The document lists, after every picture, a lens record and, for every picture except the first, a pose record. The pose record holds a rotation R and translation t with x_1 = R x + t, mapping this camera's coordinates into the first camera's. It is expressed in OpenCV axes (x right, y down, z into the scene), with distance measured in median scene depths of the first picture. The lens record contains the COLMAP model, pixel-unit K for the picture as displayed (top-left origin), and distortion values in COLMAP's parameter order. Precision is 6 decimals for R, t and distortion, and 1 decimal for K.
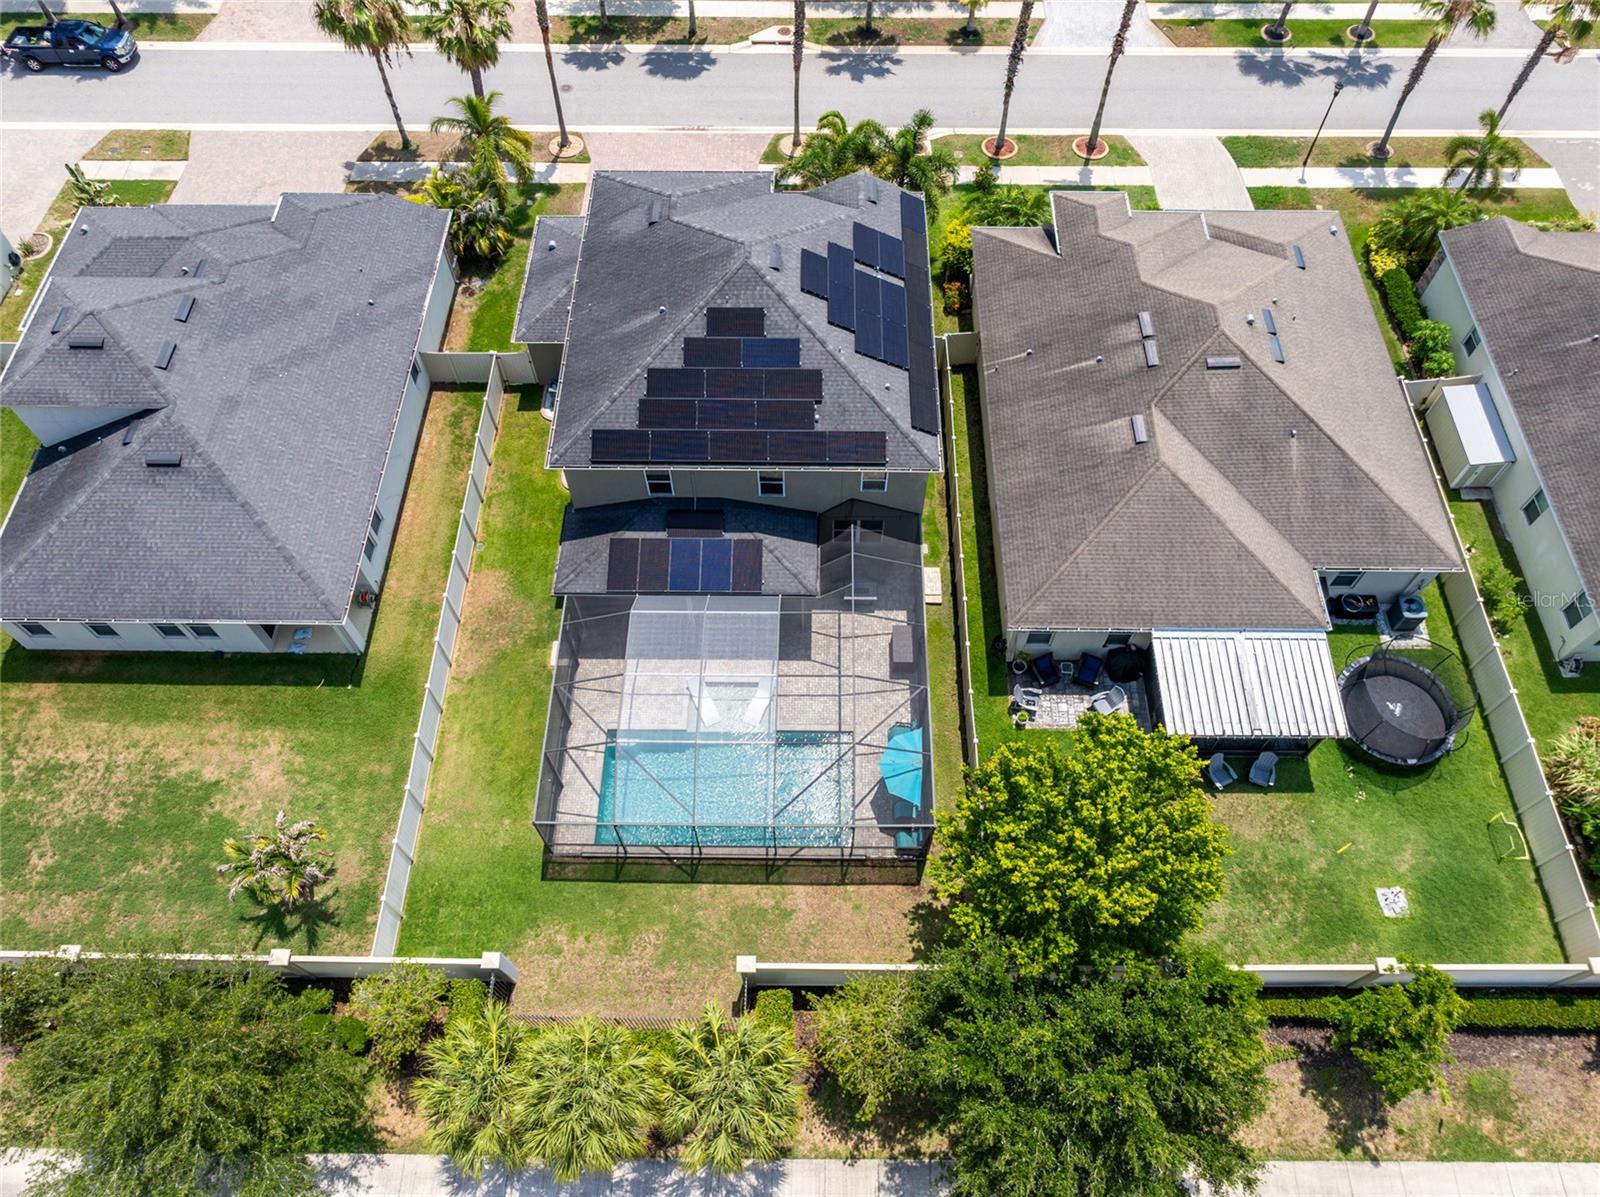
lens RADIAL K [[1125.6, 0, 808.1], [0, 1125.6, 591.4], [0, 0, 1]] dist [-0.038191, 0.027529]
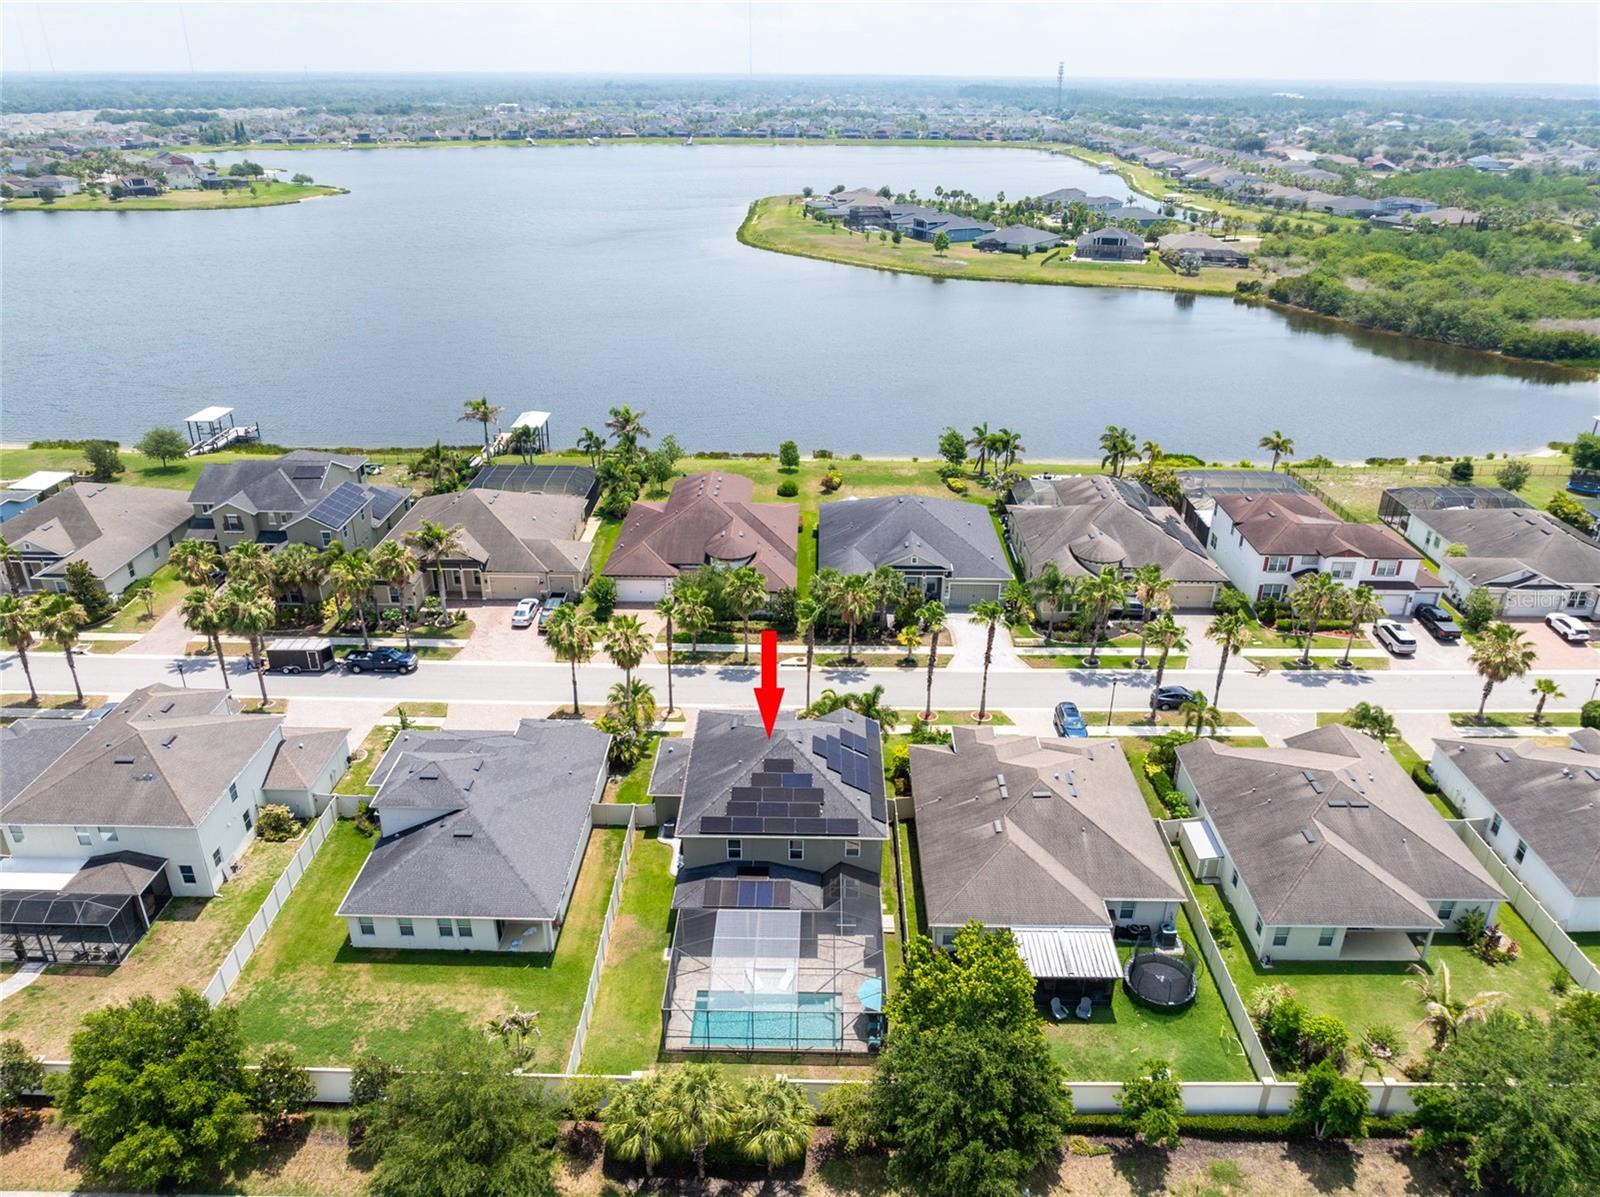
lens RADIAL K [[1125.6, 0, 806.0], [0, 1125.6, 590.0], [0, 0, 1]] dist [-0.038191, 0.027529]
pose [[0.999965, 0.008377, -0.000630, -0.018361], [-0.007306, 0.830205, -0.557411, 0.542809], [-0.004146, 0.557396, 0.830237, -0.712515]]
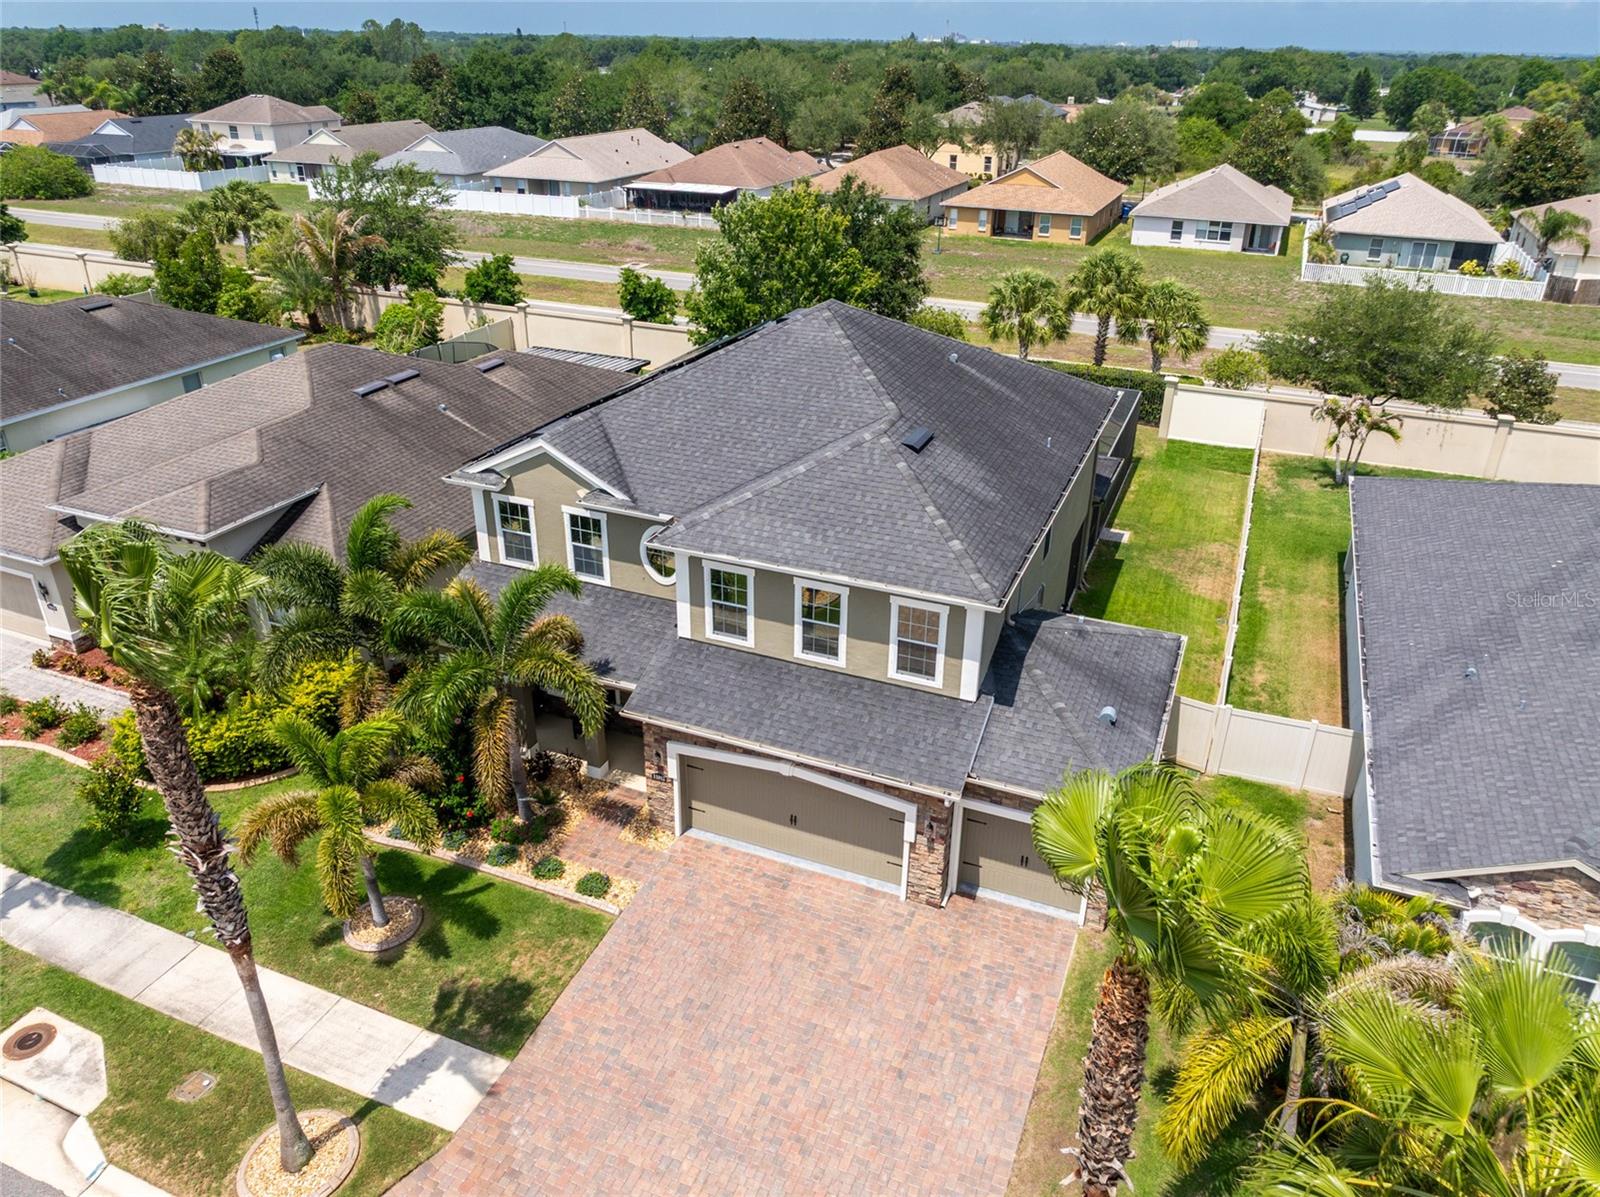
lens RADIAL K [[1125.6, 0, 798.9], [0, 1125.6, 591.9], [0, 0, 1]] dist [-0.038191, 0.027529]
pose [[-0.928675, -0.171801, 0.328706, -0.285764], [0.313335, 0.110798, 0.943157, -0.890514], [-0.198456, 0.978881, -0.049064, 1.120350]]
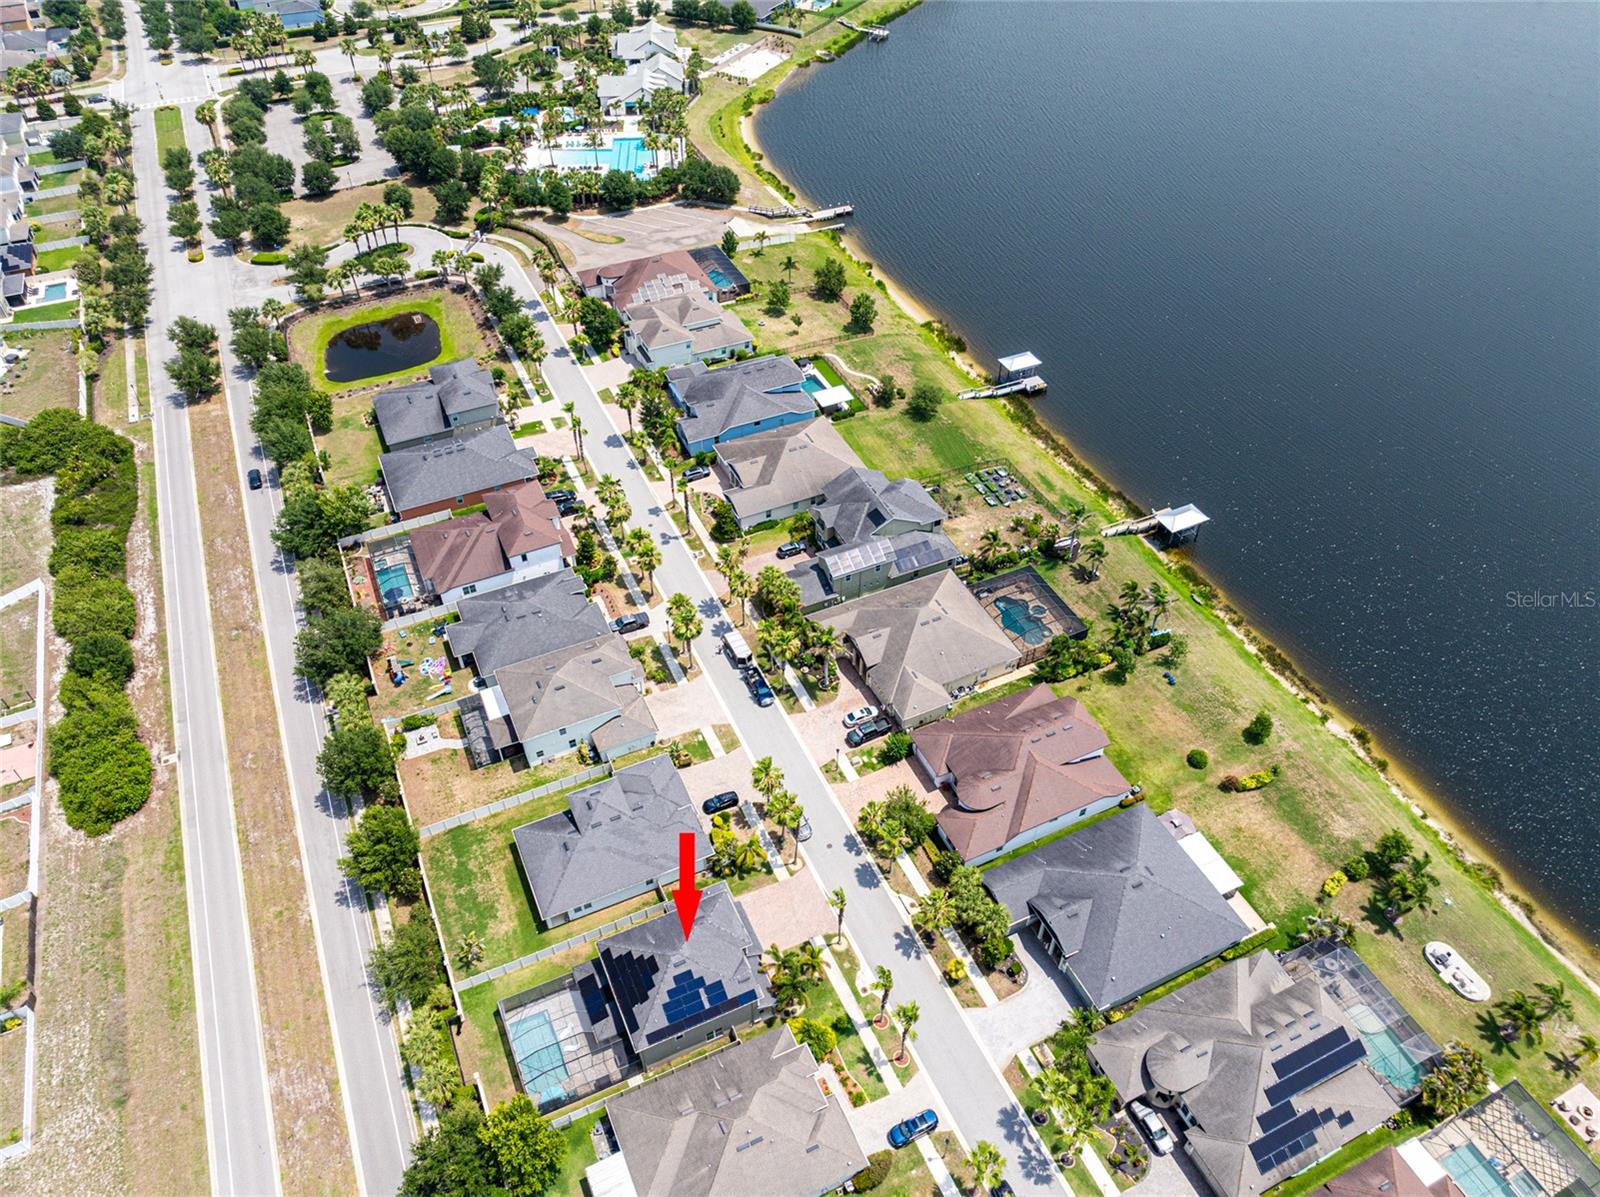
lens RADIAL K [[1125.6, 0, 815.2], [0, 1125.6, 593.0], [0, 0, 1]] dist [-0.038191, 0.027529]
pose [[0.437289, 0.621342, -0.650164, 1.383731], [-0.772645, 0.629527, 0.081952, -1.369122], [0.460216, 0.466509, 0.755361, -1.467816]]
